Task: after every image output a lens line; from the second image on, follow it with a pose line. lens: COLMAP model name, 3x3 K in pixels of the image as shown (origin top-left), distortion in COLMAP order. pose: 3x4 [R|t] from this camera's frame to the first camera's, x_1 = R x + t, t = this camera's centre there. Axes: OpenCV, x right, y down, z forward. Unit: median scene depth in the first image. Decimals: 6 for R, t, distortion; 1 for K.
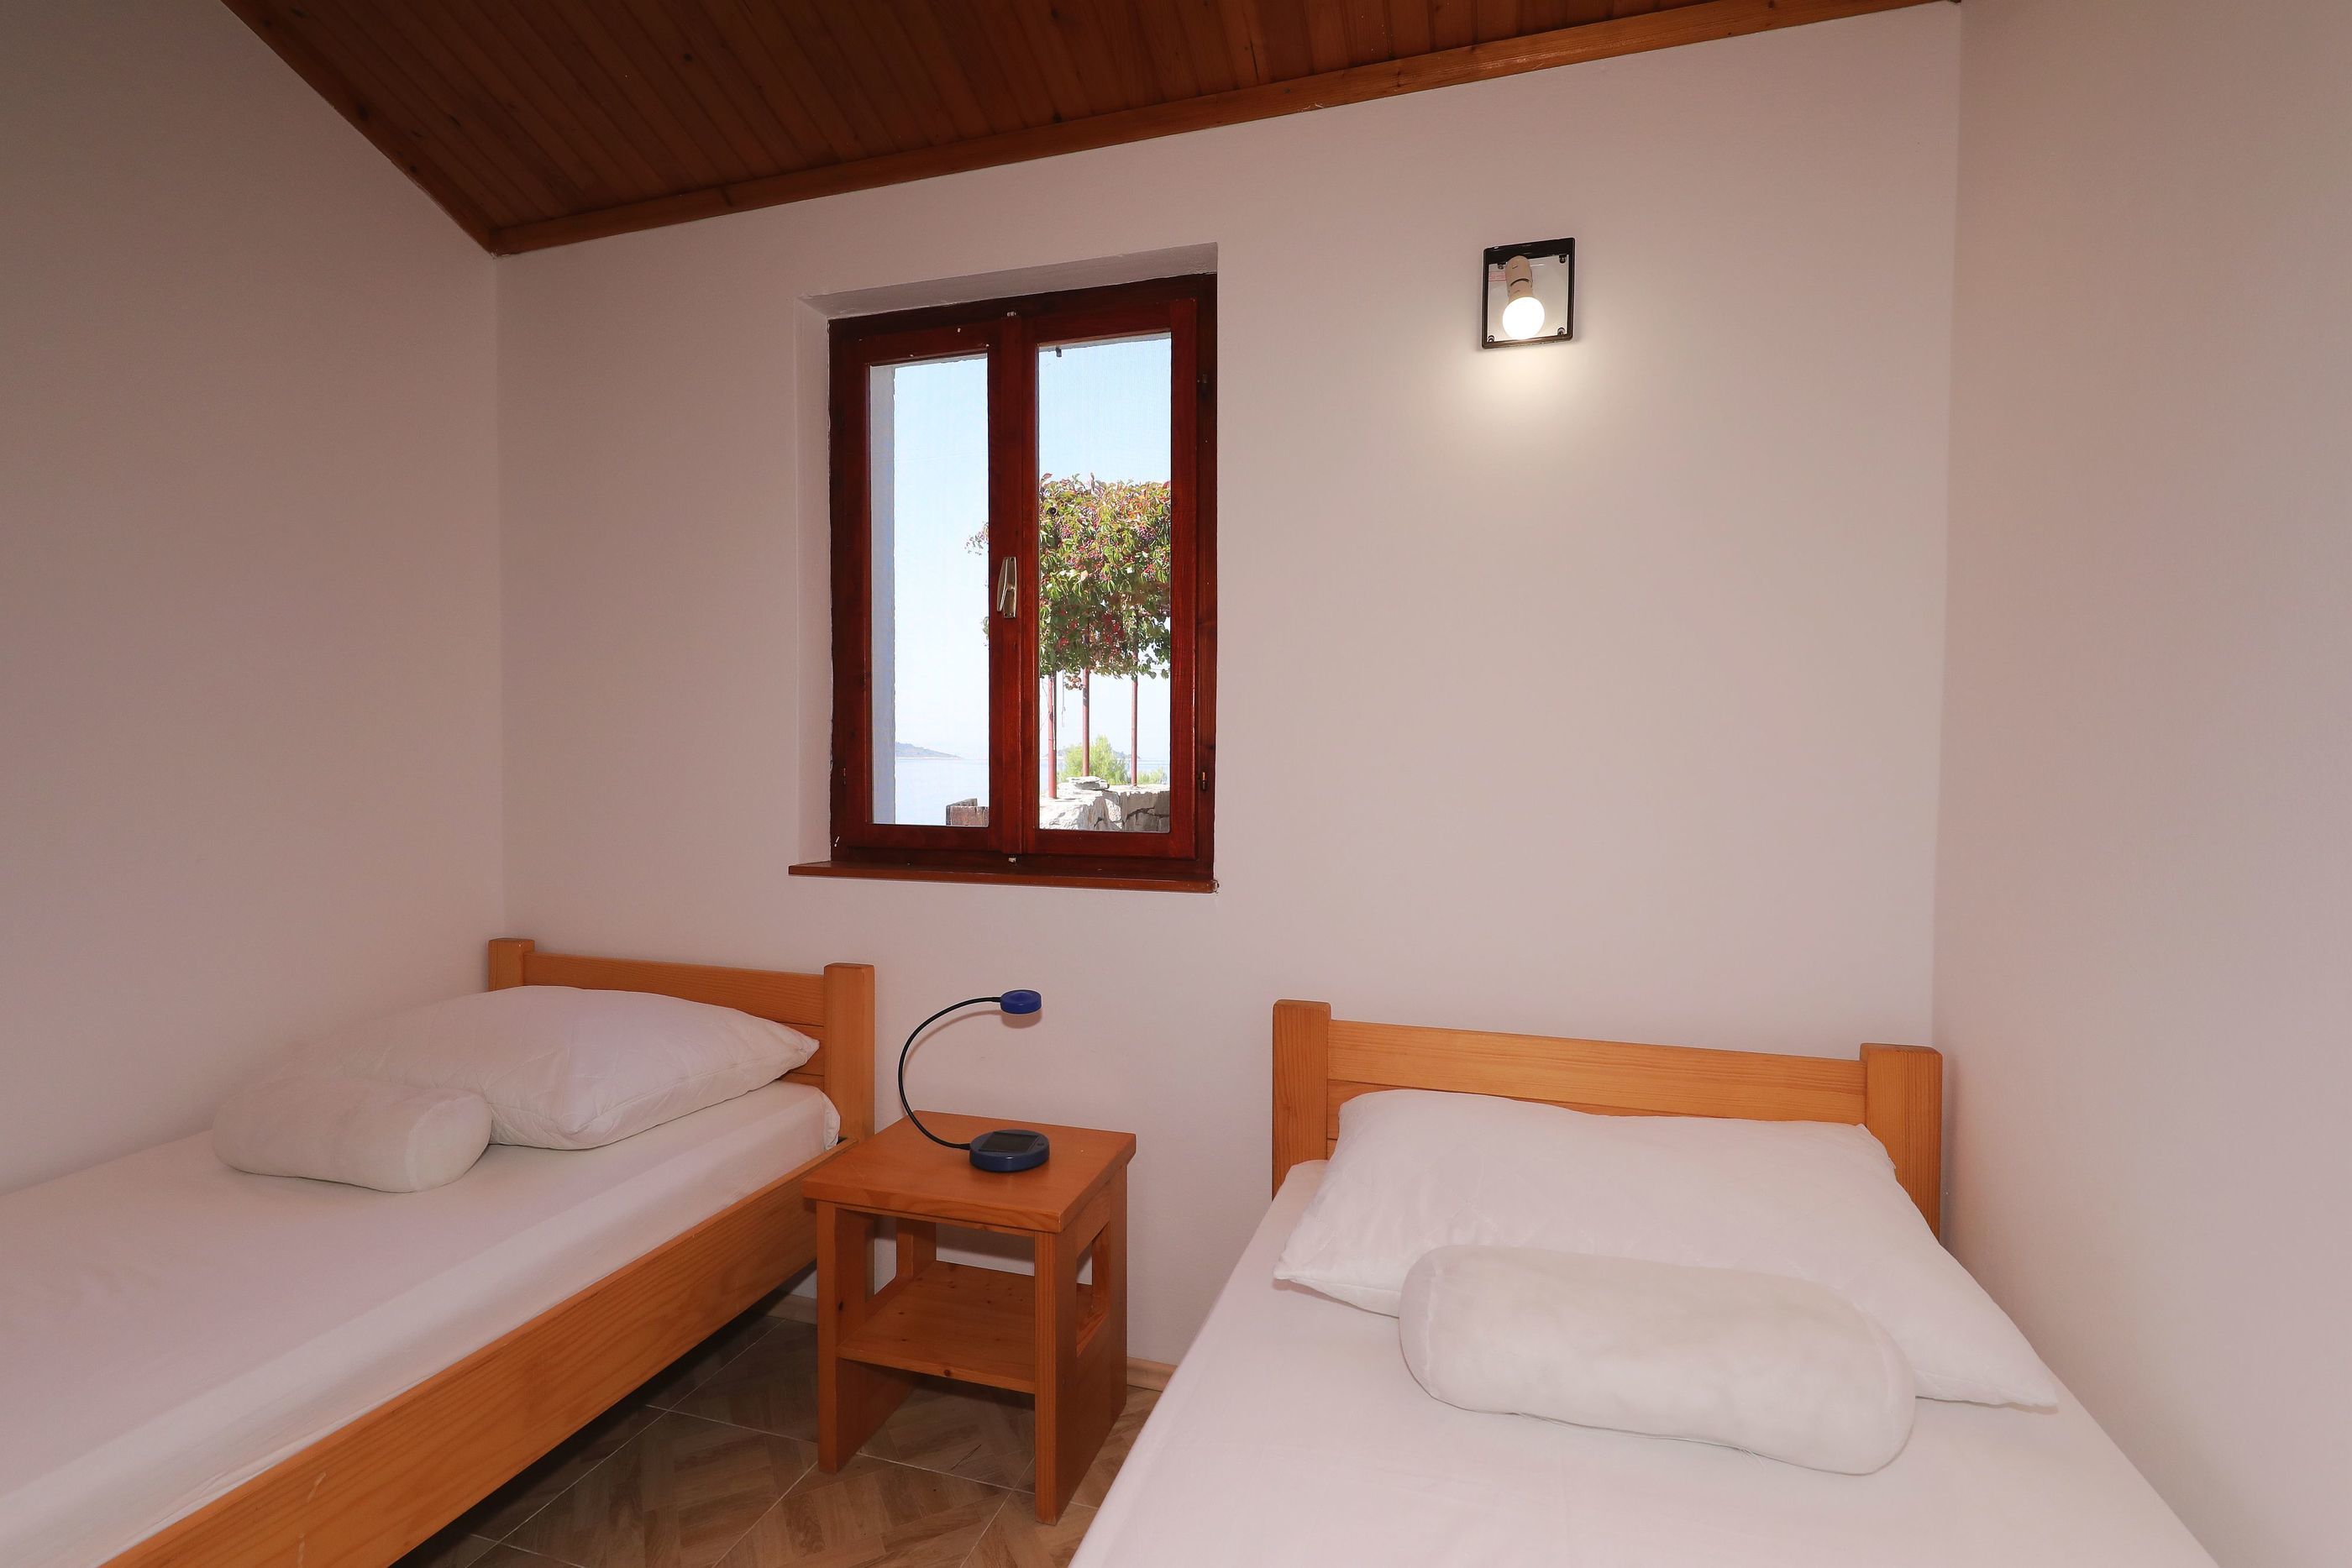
lens RADIAL K [[1079.4, 0, 1174.1], [0, 1079.4, 782.3], [0, 0, 1]] dist [0.002209, 0.000071]
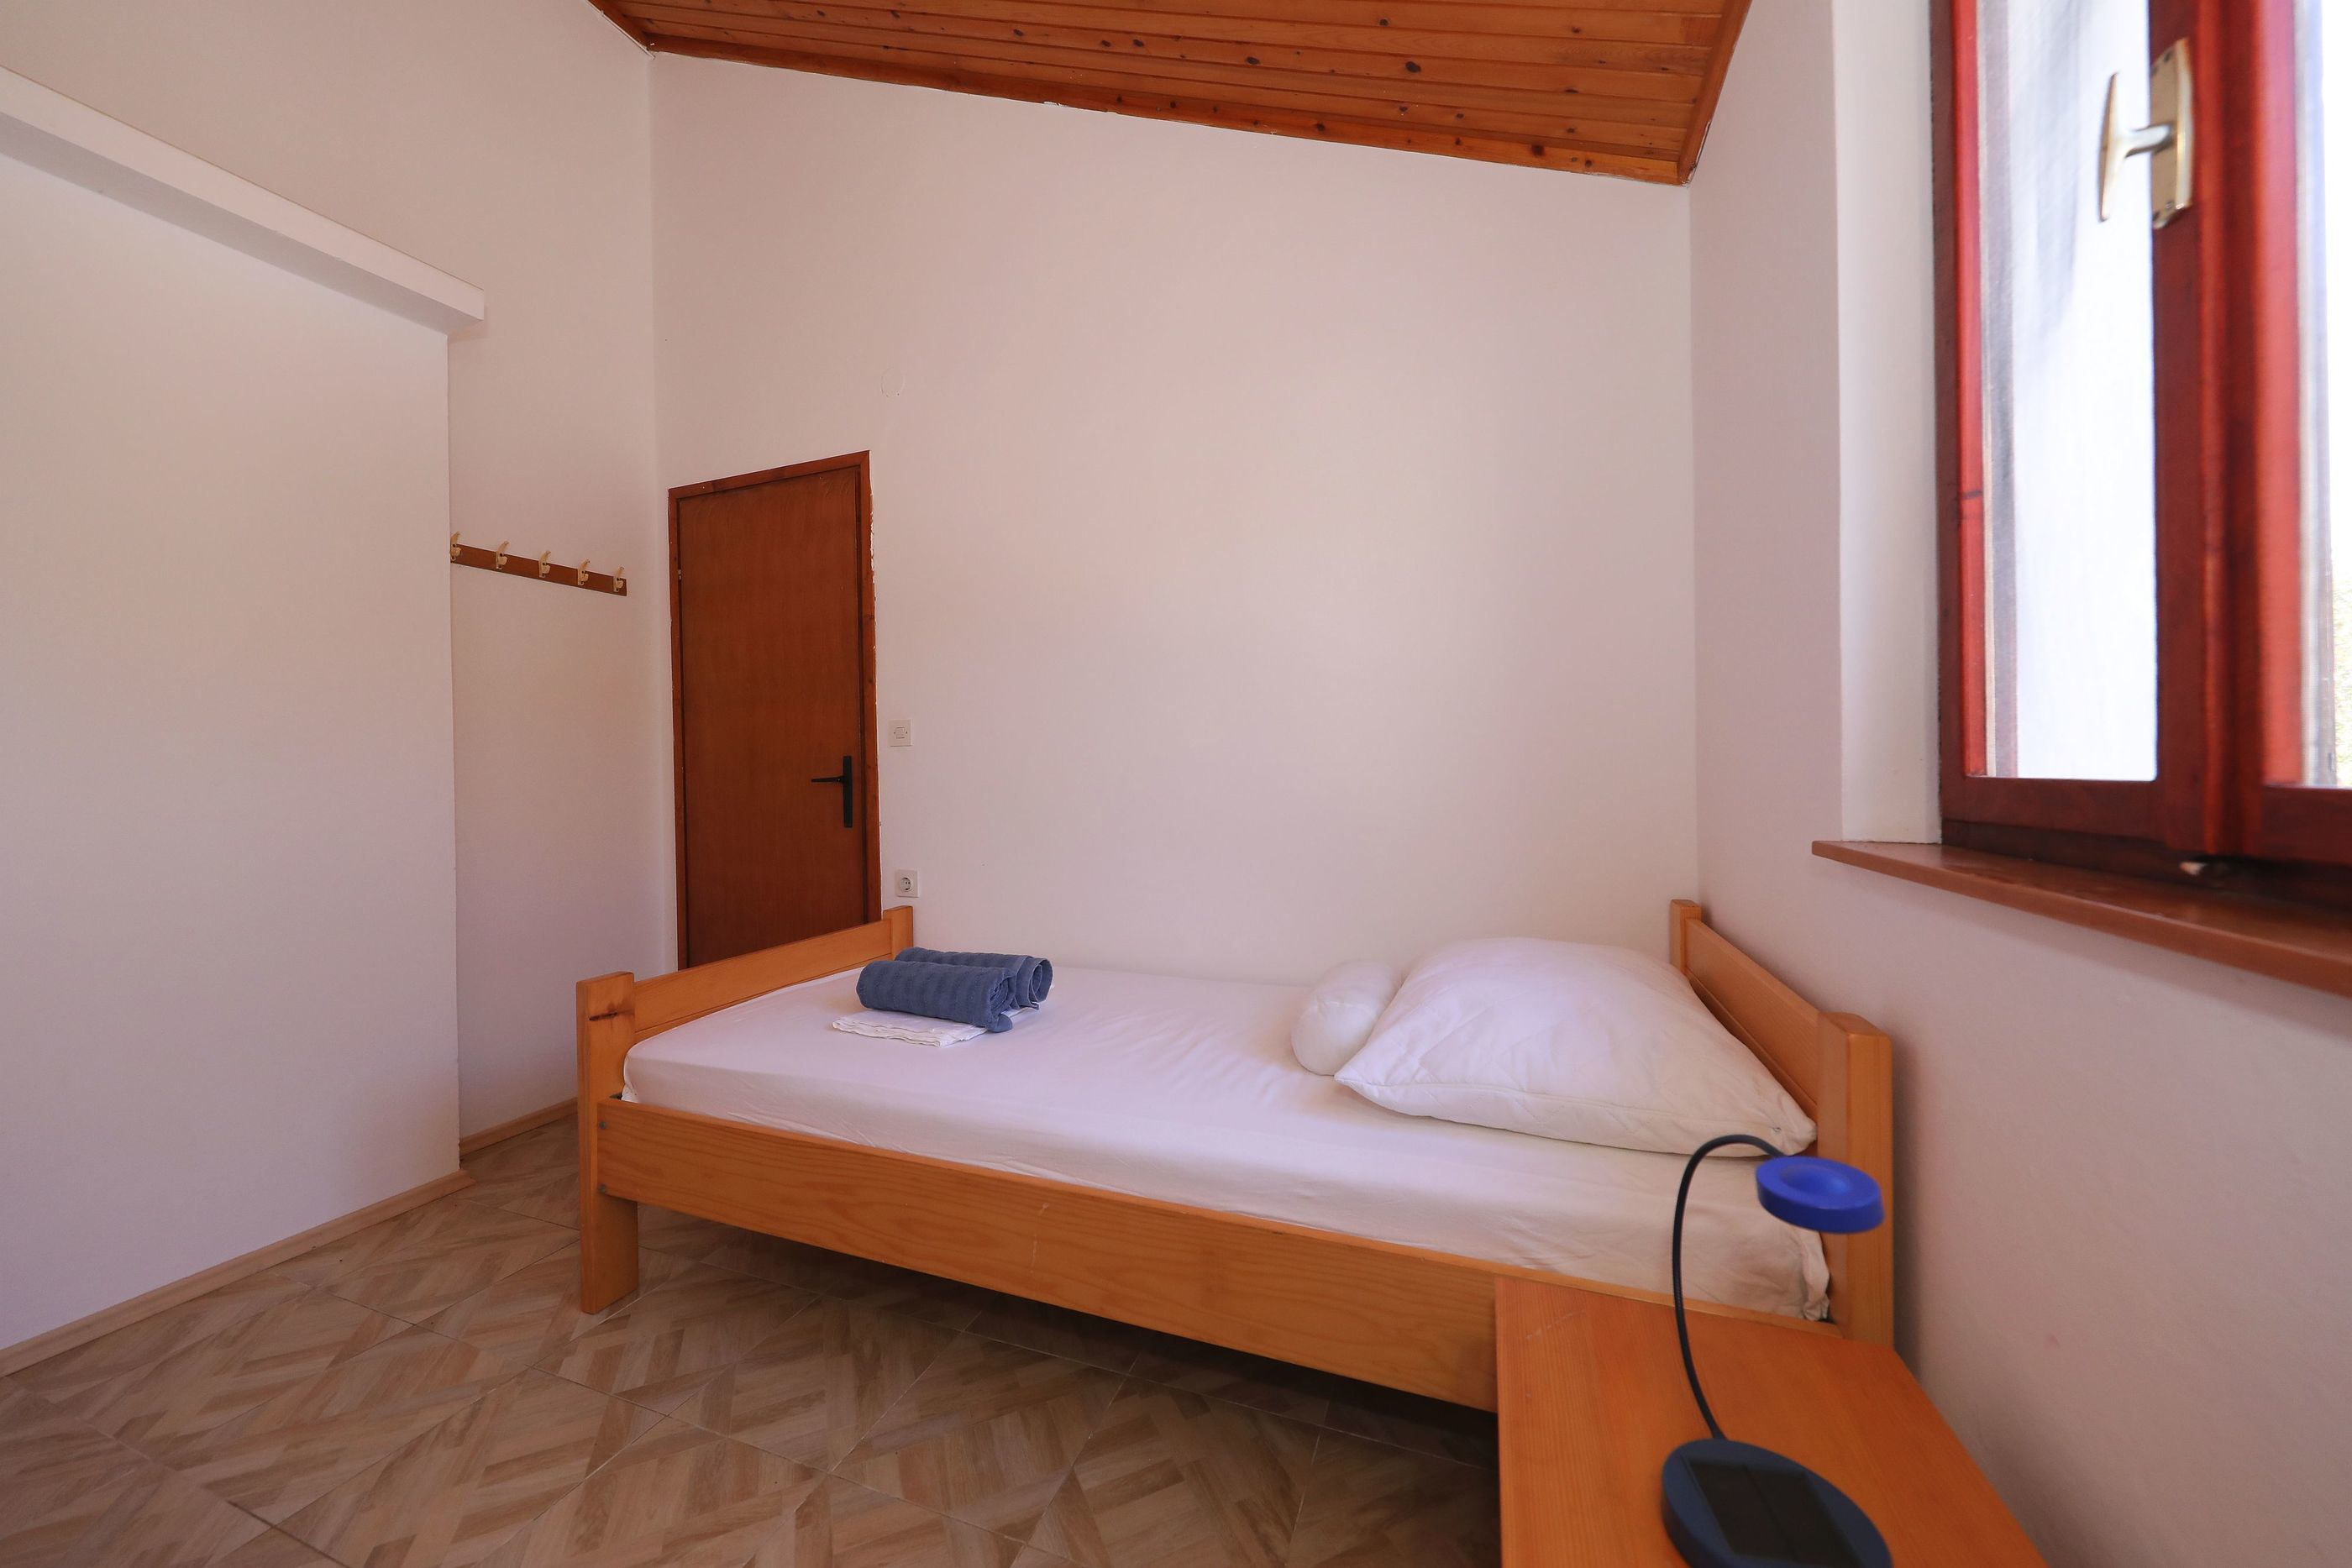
lens RADIAL K [[842.4, 0, 1173.5], [0, 842.4, 779.6], [0, 0, 1]] dist [0.003243, -0.000398]
pose [[-0.074152, 0.003044, -0.997242, 0.162754], [-0.004602, 0.999984, 0.003395, 0.041918], [0.997236, 0.004841, -0.074137, 0.669770]]
